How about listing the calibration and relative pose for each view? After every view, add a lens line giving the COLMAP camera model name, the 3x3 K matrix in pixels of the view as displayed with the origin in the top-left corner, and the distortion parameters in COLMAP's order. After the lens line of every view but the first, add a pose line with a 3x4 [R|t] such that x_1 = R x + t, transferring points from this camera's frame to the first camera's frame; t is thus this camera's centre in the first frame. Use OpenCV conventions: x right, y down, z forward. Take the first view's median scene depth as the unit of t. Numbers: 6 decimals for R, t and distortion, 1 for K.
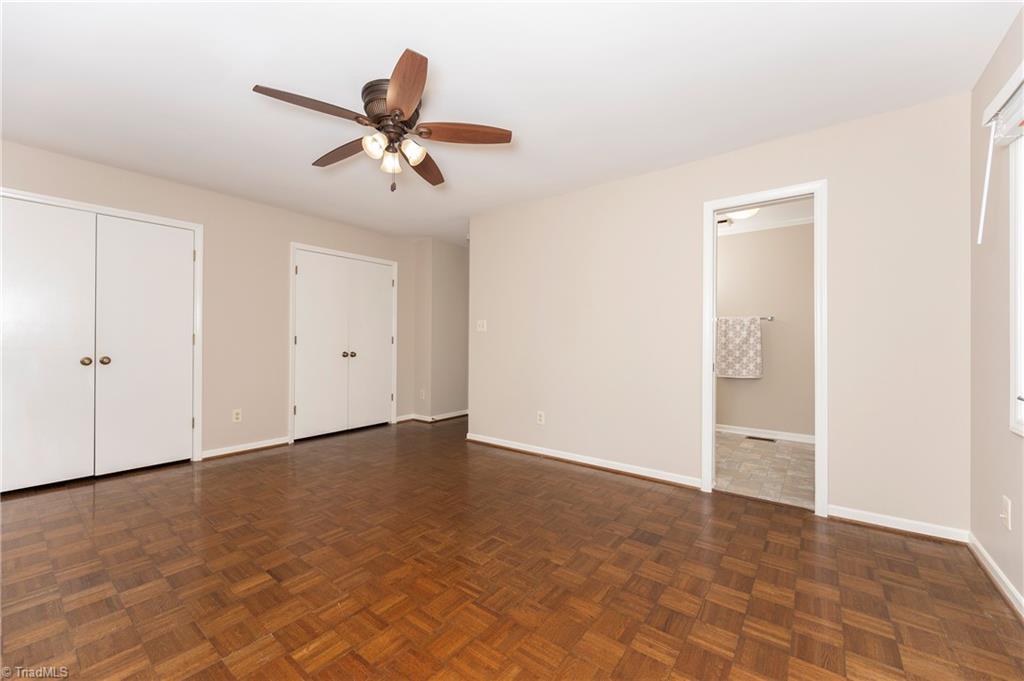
lens RADIAL K [[421.2, 0, 512.5], [0, 421.2, 341.9], [0, 0, 1]] dist [-0.001941, -0.000411]
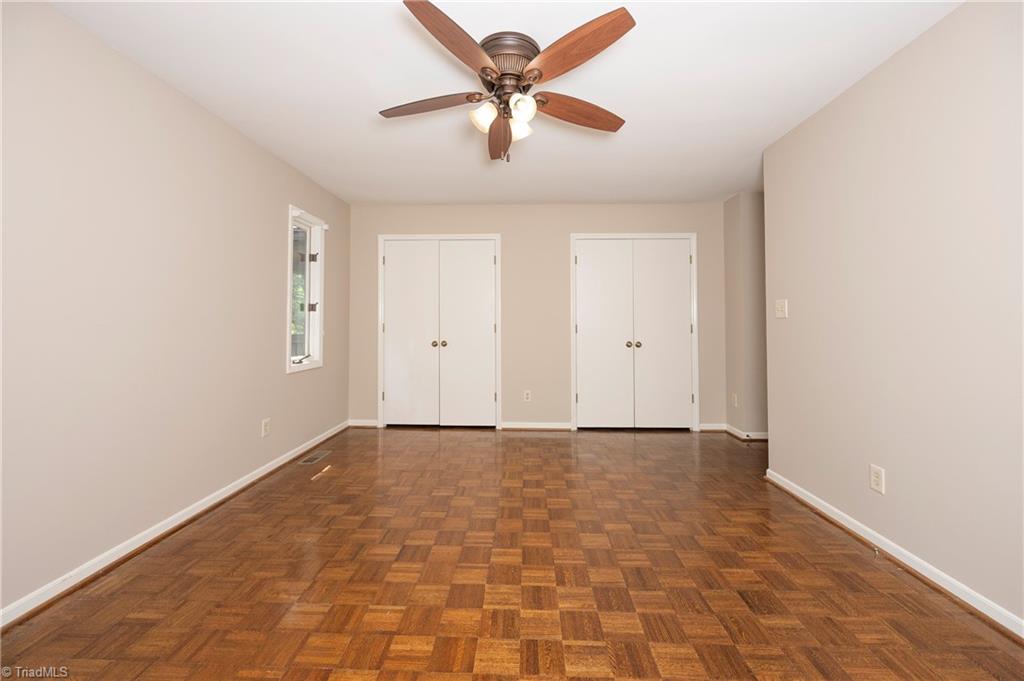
lens RADIAL K [[421.2, 0, 502.0], [0, 421.2, 311.2], [0, 0, 1]] dist [-0.001941, -0.000411]
pose [[0.561846, -0.028771, -0.826742, 0.227515], [-0.000500, 0.999383, -0.035119, -0.010922], [0.827242, 0.020145, 0.561485, 0.280762]]
